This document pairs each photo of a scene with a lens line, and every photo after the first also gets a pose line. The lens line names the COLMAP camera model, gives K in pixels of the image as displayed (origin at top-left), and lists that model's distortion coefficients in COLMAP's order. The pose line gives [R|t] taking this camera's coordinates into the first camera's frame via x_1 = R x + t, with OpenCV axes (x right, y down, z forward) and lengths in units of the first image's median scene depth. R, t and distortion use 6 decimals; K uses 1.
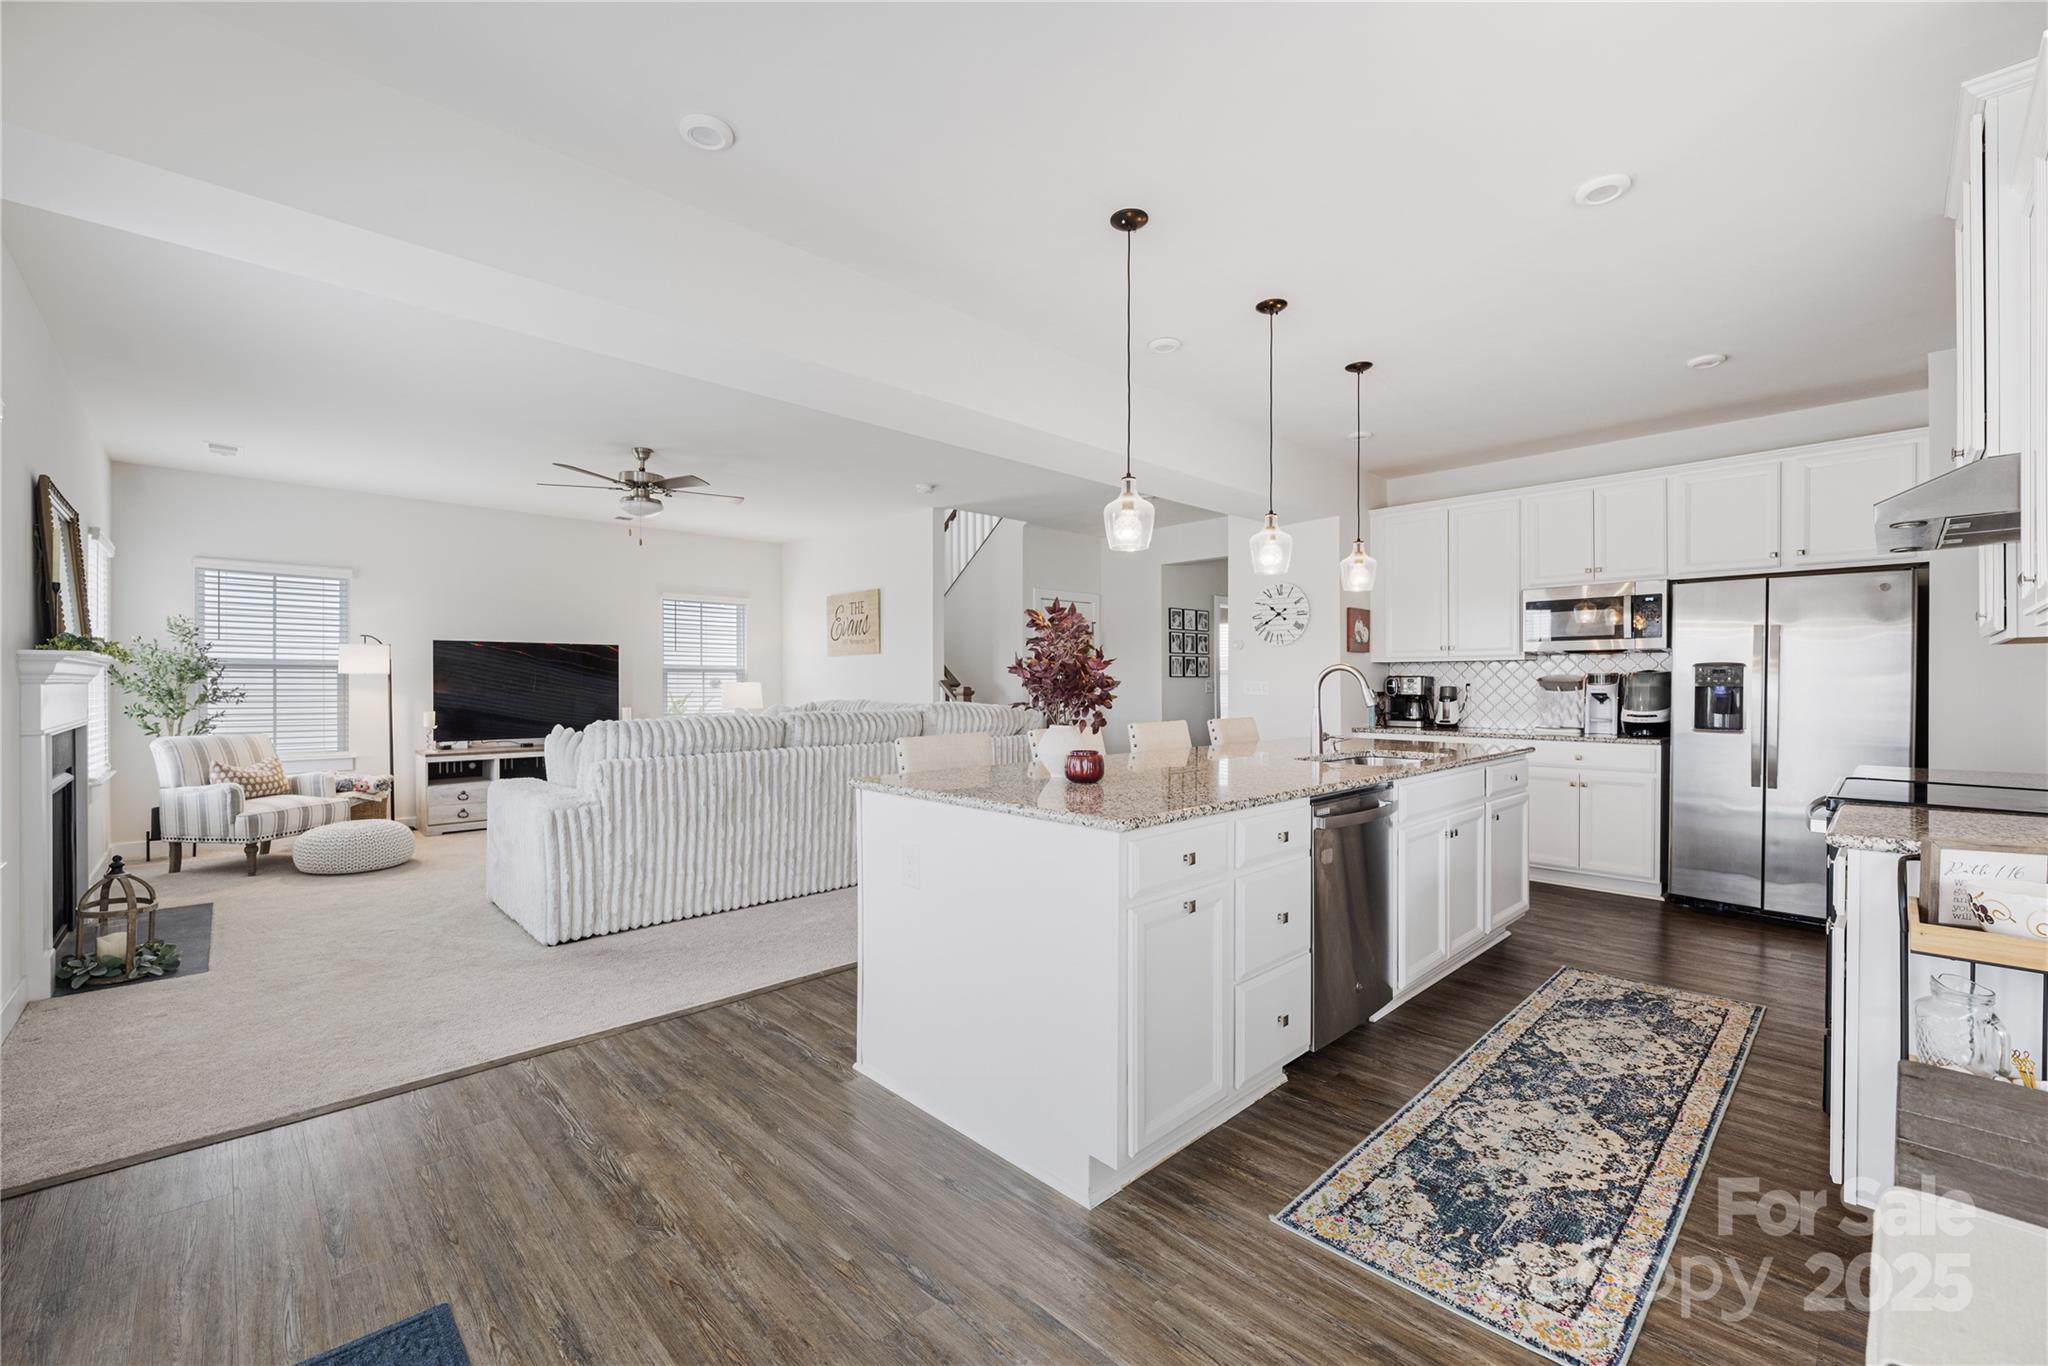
lens RADIAL K [[840.1, 0, 1008.7], [0, 840.1, 682.6], [0, 0, 1]] dist [-0.004196, -0.000361]
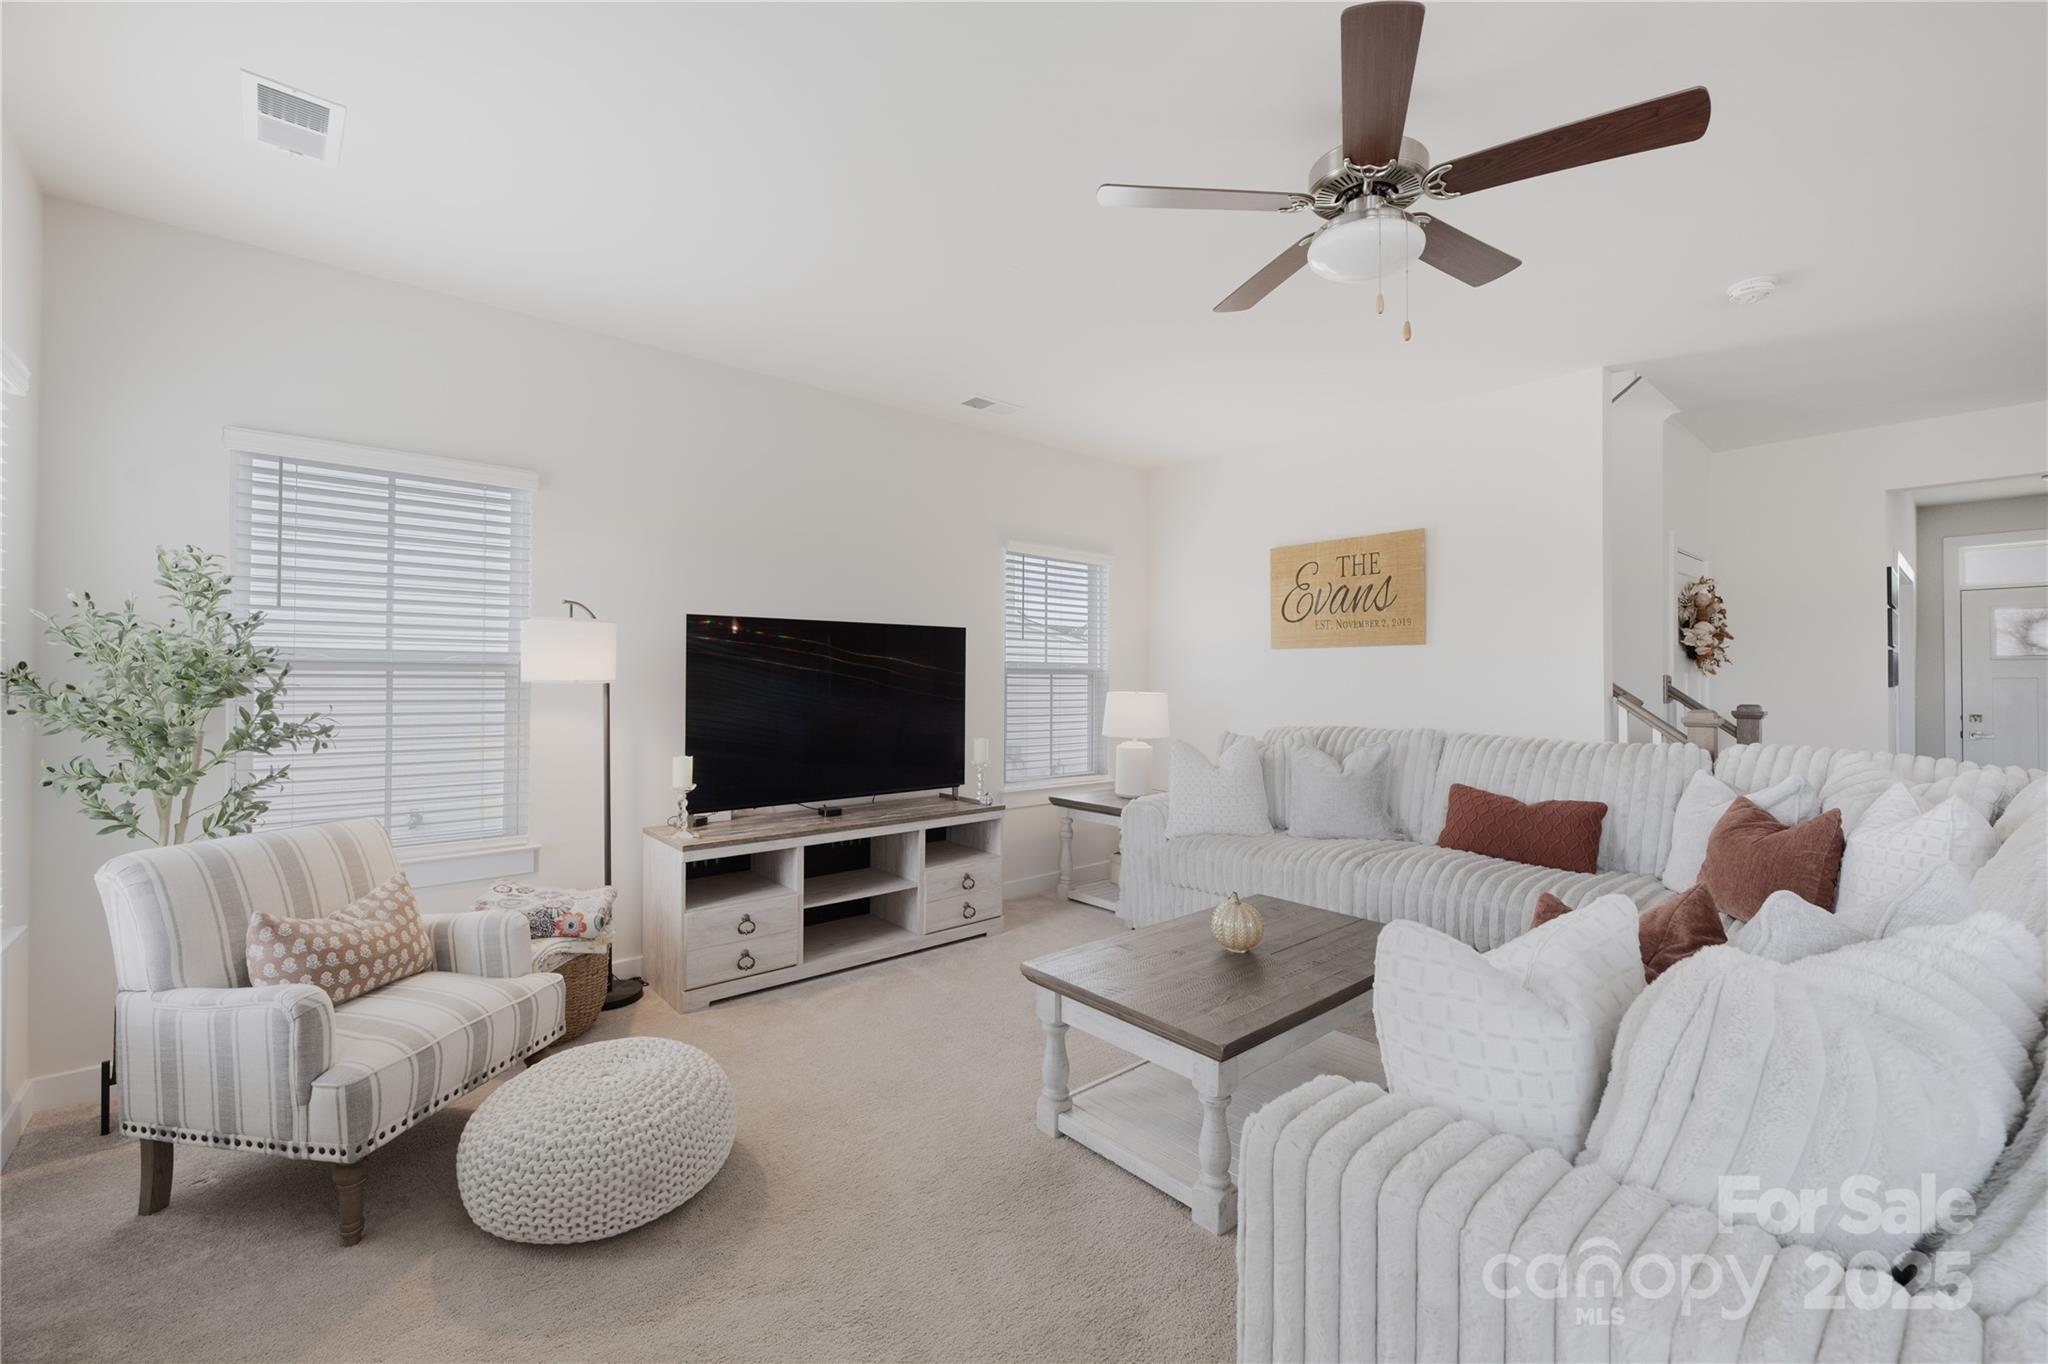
lens RADIAL K [[840.1, 0, 1008.0], [0, 840.1, 667.8], [0, 0, 1]] dist [-0.004196, -0.000361]
pose [[0.998981, 0.004802, -0.044885, -0.544890], [-0.005270, 0.999933, -0.010314, -0.016442], [0.044833, 0.010540, 0.998939, 0.582872]]
